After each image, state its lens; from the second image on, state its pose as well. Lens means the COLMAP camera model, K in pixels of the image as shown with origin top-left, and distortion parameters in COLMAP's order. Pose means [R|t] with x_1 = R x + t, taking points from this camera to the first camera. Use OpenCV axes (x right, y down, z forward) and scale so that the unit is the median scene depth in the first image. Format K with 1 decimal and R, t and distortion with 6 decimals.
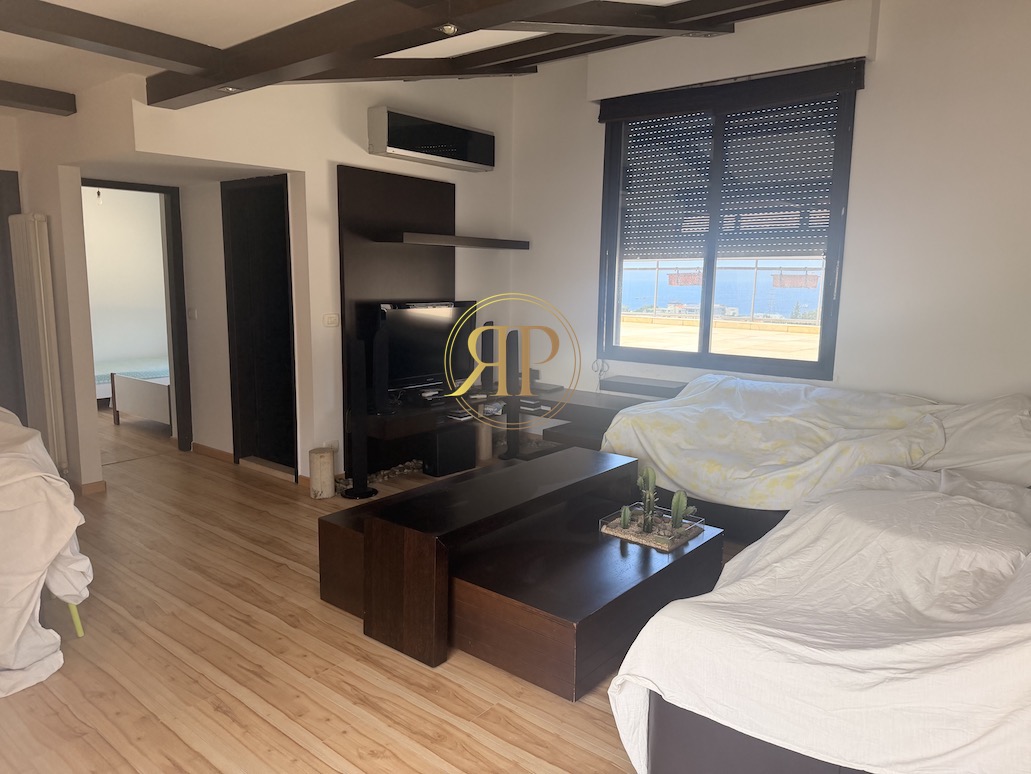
lens RADIAL K [[723.1, 0, 513.8], [0, 723.1, 381.4], [0, 0, 1]] dist [0.074970, -0.059355]
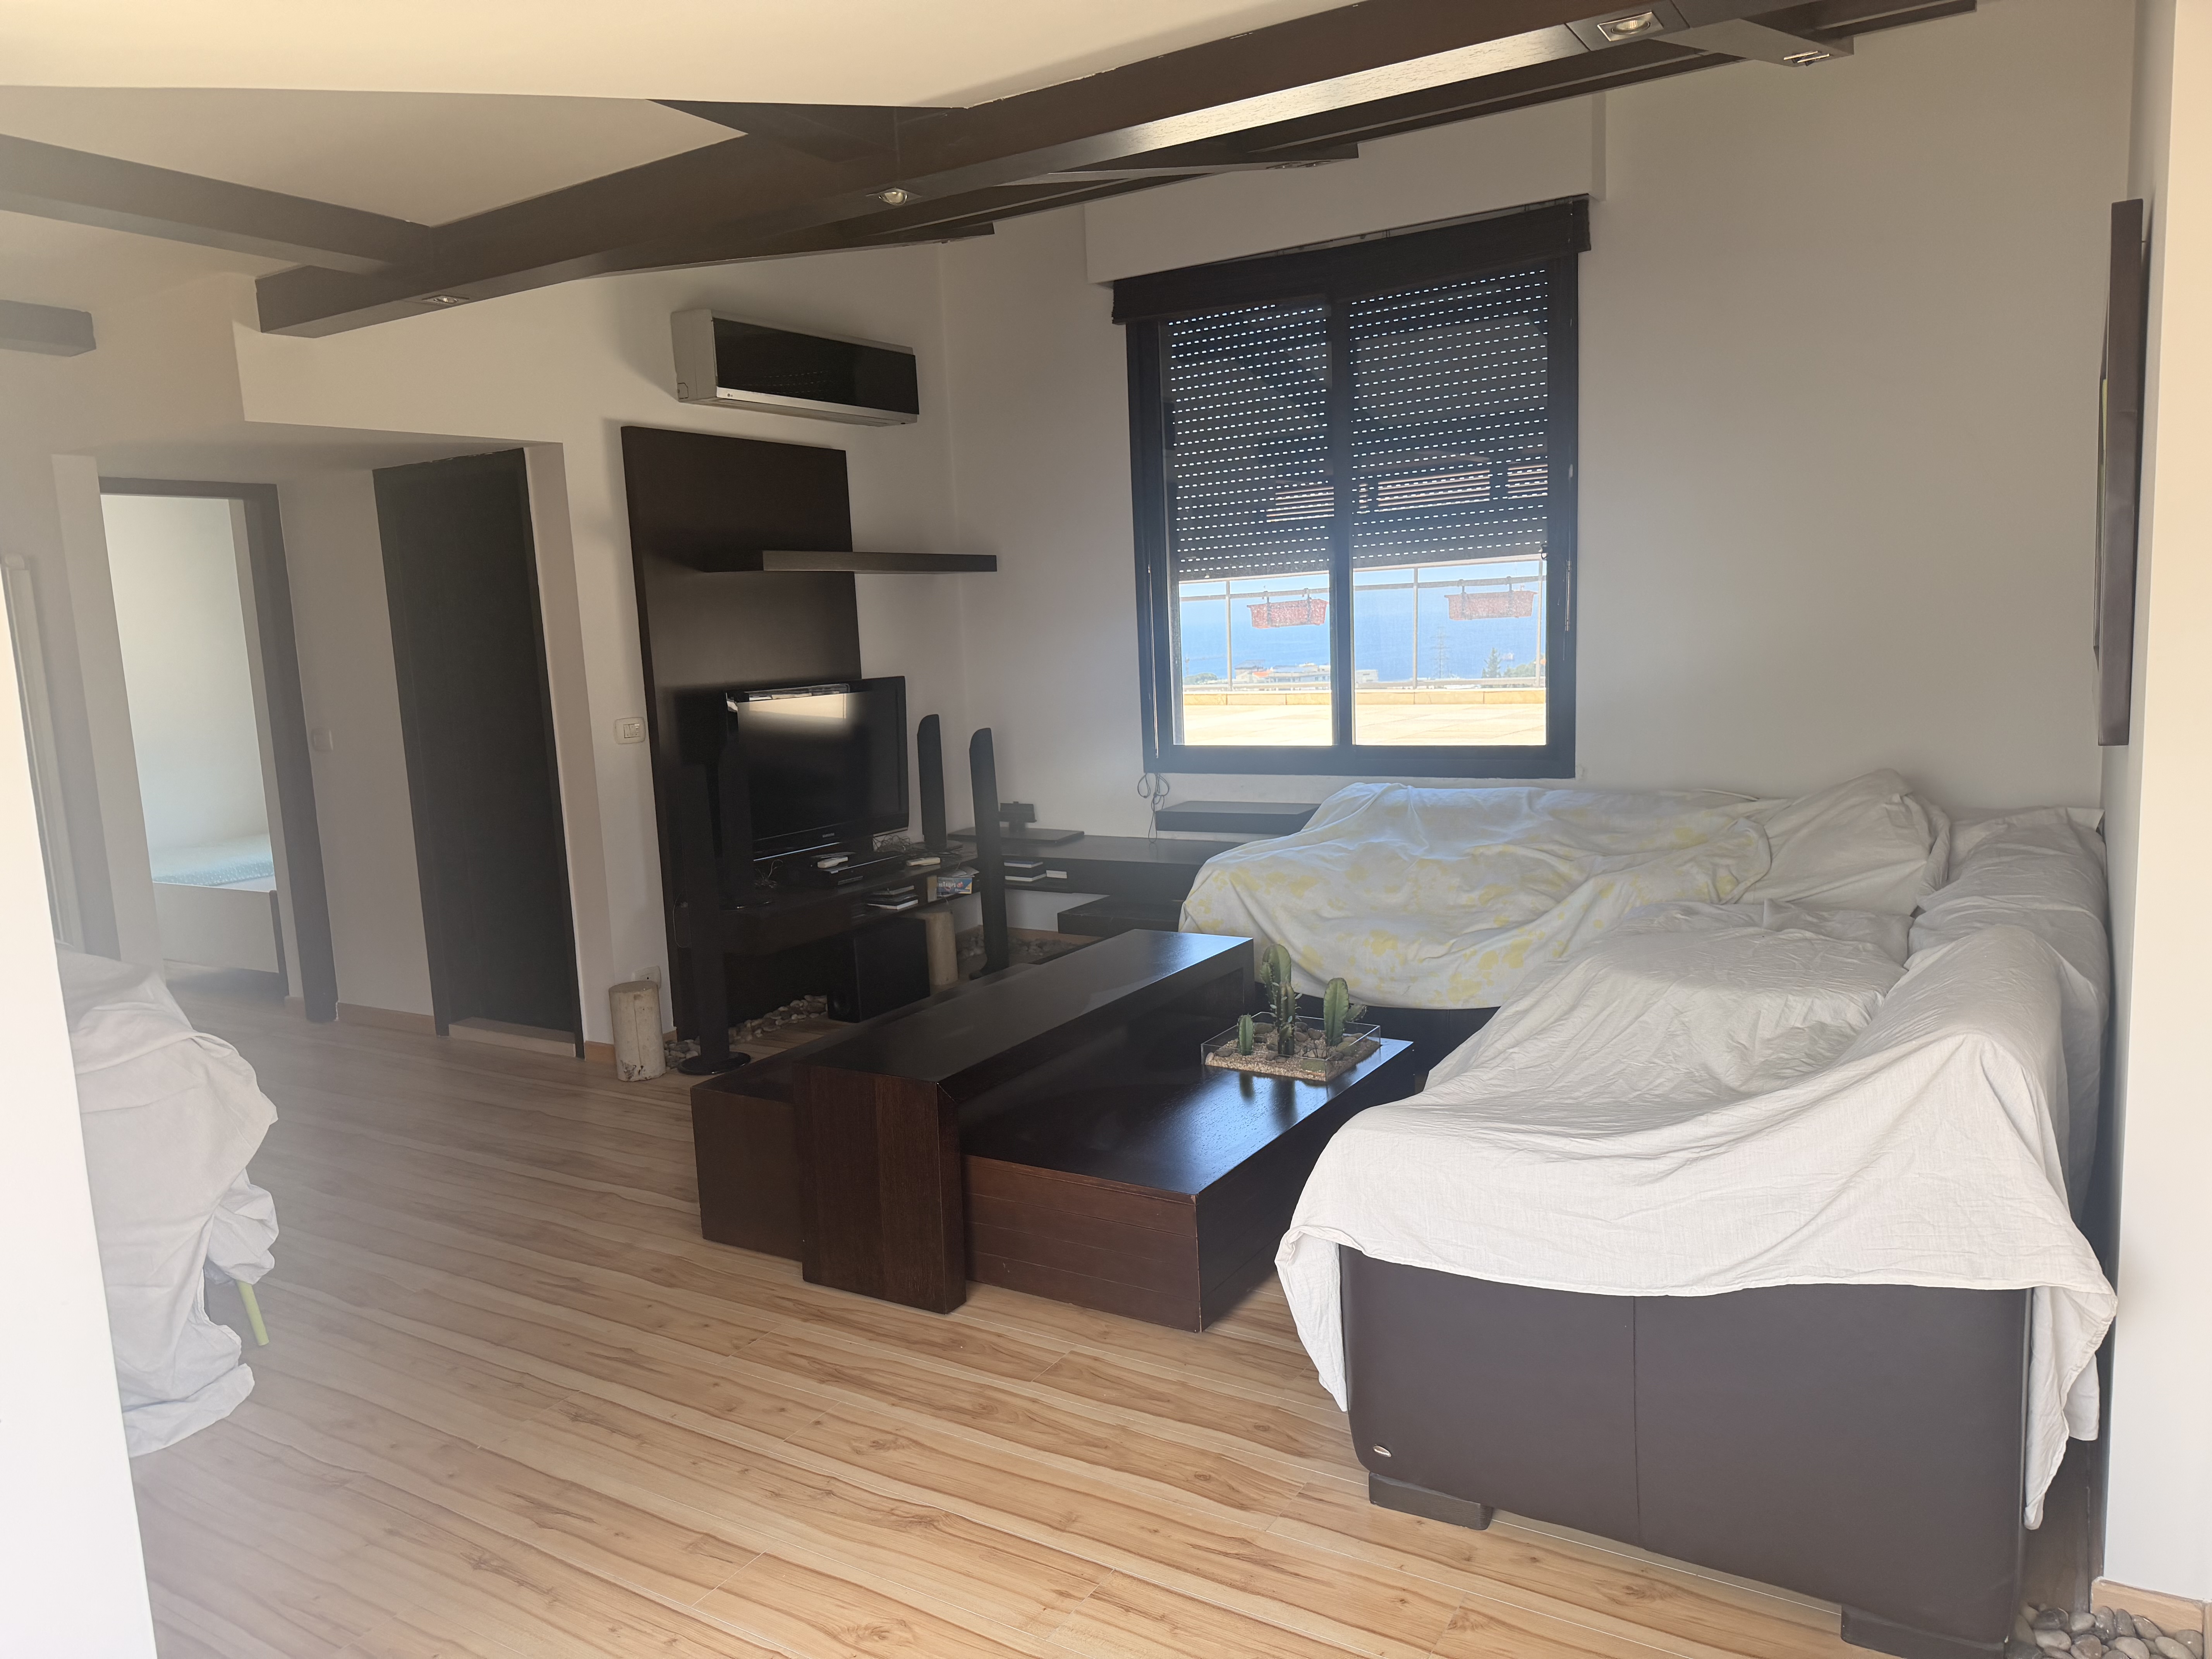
lens RADIAL K [[1546.1, 0, 1100.9], [0, 1546.1, 831.3], [0, 0, 1]] dist [0.168422, -0.215493]
pose [[0.990338, -0.075865, 0.116084, -0.063993], [0.077398, 0.996962, -0.008748, 0.023330], [-0.115067, 0.017649, 0.993201, -0.141375]]
